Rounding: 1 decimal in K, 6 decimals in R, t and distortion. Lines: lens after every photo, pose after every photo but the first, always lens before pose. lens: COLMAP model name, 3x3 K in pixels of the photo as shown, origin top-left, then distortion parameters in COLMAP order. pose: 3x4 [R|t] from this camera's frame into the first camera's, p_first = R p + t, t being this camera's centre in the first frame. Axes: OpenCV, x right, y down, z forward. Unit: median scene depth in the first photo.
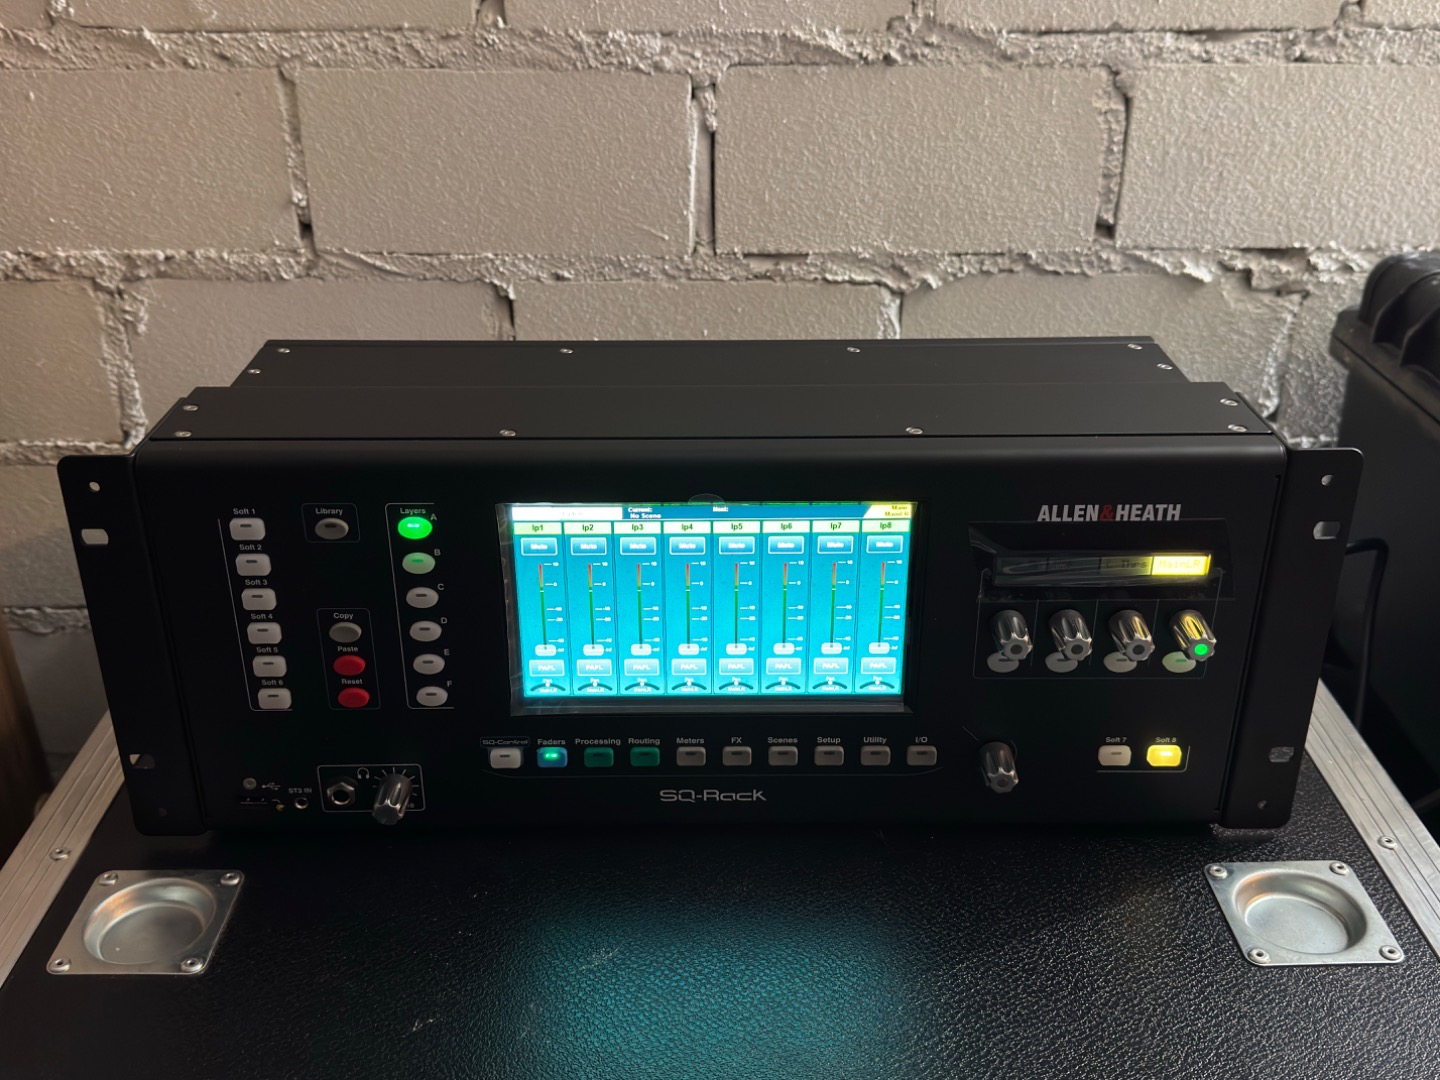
lens RADIAL K [[1471.9, 0, 712.3], [0, 1471.9, 535.4], [0, 0, 1]] dist [0.203279, -0.515815]
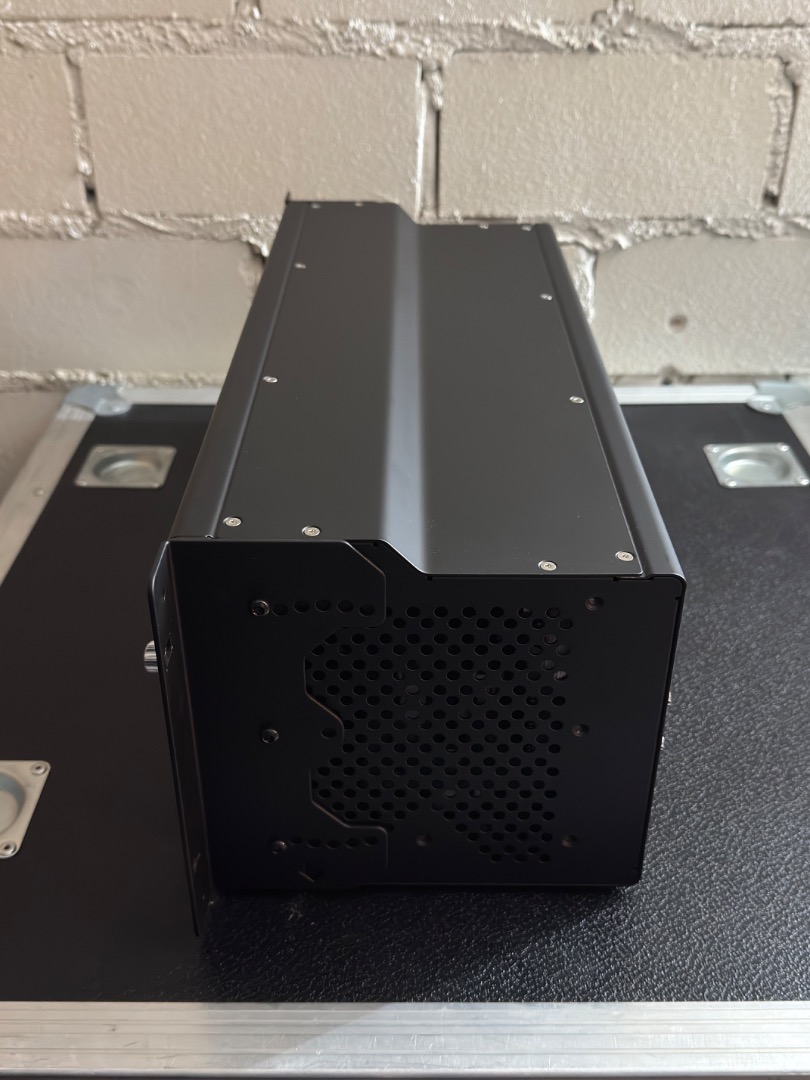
lens RADIAL K [[1116.9, 0, 407.3], [0, 1116.9, 537.5], [0, 0, 1]] dist [0.099496, -0.240663]
pose [[0.999975, 0.007113, 0.000634, -0.021913], [-0.007140, 0.994570, 0.103825, -0.030674], [0.000108, -0.103827, 0.994595, 0.091340]]
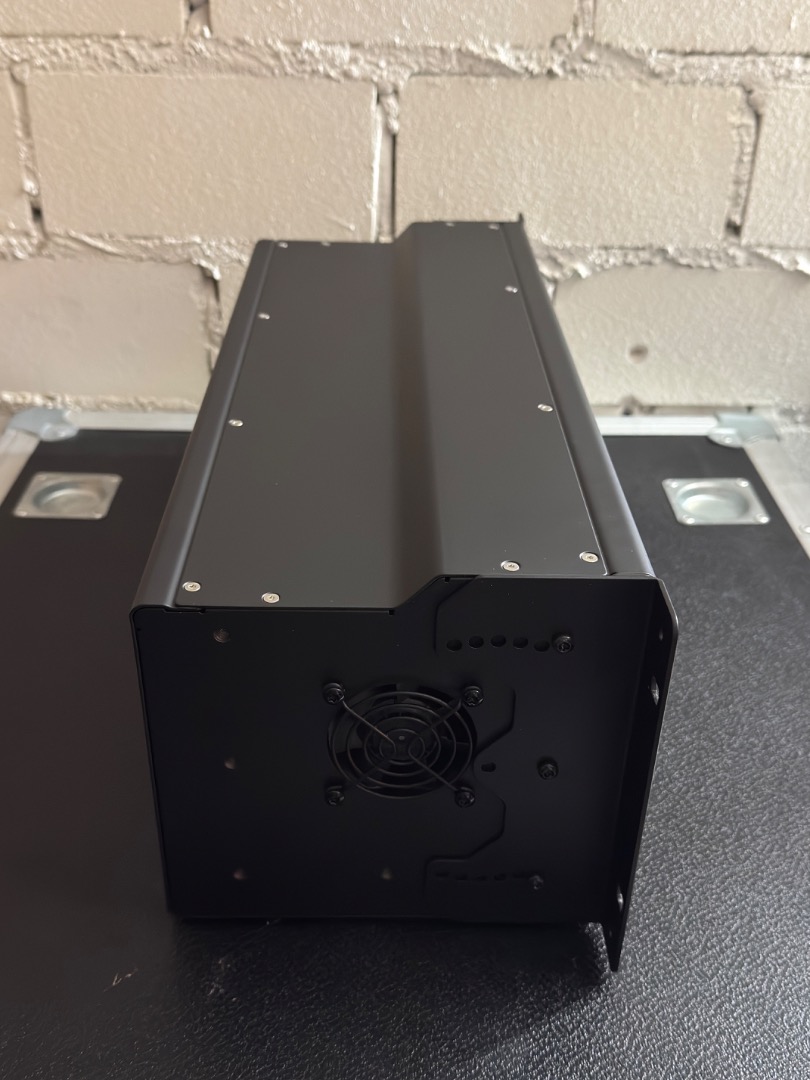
lens RADIAL K [[1114.3, 0, 403.3], [0, 1114.3, 536.8], [0, 0, 1]] dist [0.104131, -0.254406]
pose [[0.999724, 0.016755, 0.016476, -0.001884], [-0.018294, 0.994998, 0.098203, -0.049872], [-0.014748, -0.098478, 0.995030, 0.117833]]
